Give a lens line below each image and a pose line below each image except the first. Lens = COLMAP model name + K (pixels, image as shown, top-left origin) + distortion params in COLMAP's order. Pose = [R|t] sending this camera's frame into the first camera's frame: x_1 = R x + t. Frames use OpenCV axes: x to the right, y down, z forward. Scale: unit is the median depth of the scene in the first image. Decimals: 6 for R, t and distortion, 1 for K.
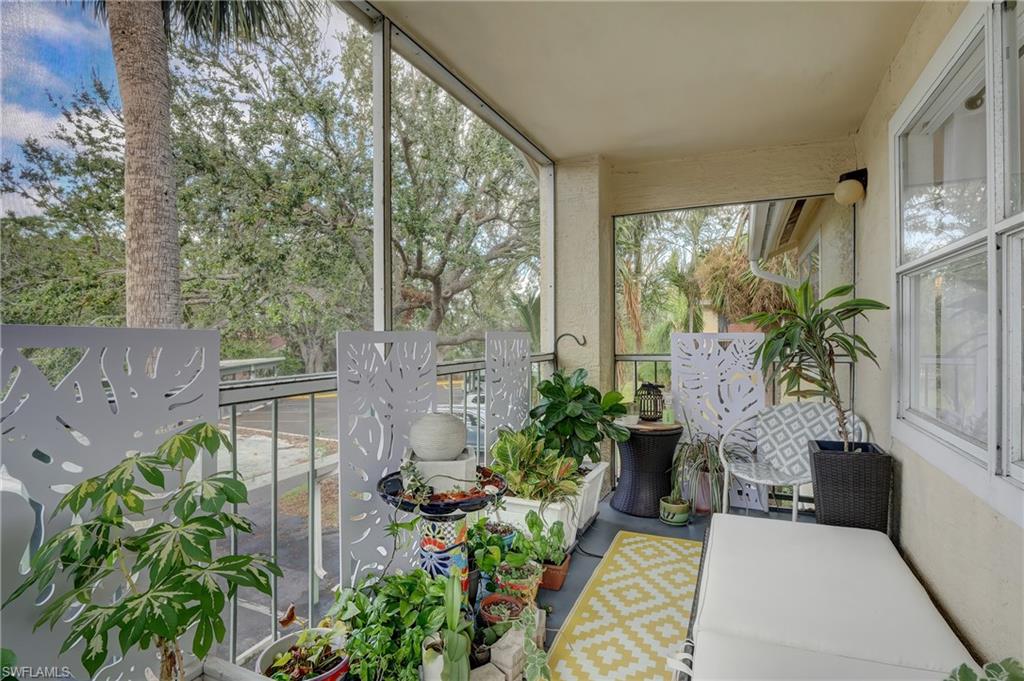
lens RADIAL K [[502.6, 0, 511.9], [0, 502.6, 338.4], [0, 0, 1]] dist [-0.001367, -0.000085]
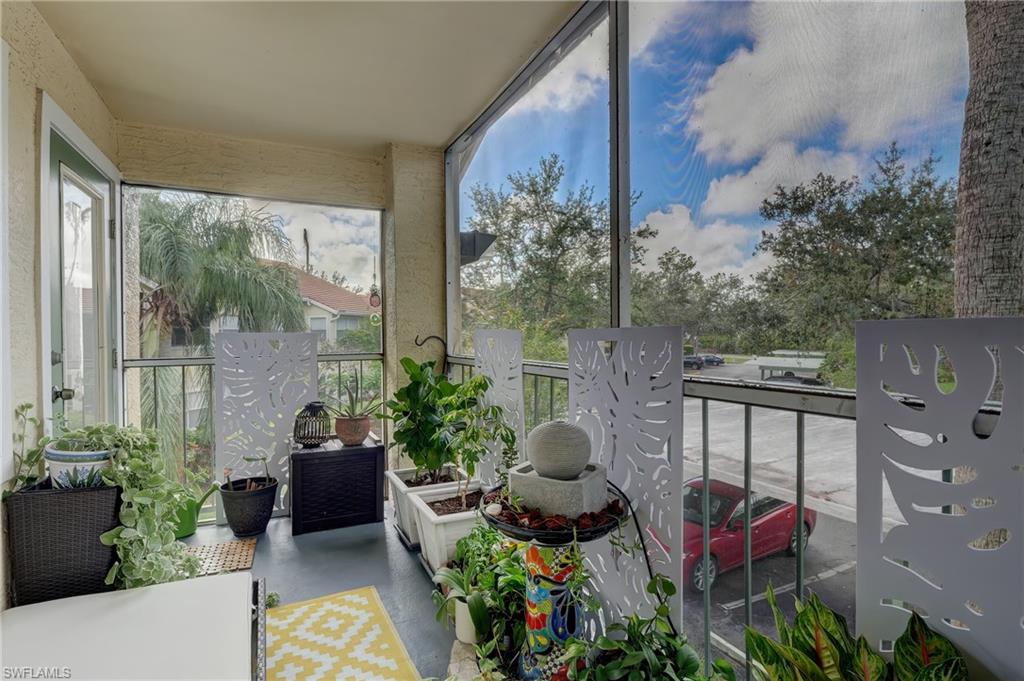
lens RADIAL K [[502.6, 0, 511.4], [0, 502.6, 338.3], [0, 0, 1]] dist [-0.001367, -0.000085]
pose [[-0.639257, 0.011487, -0.768908, 0.547045], [0.005184, 0.999930, 0.010629, -0.006182], [0.768976, 0.002809, -0.639271, 1.419660]]
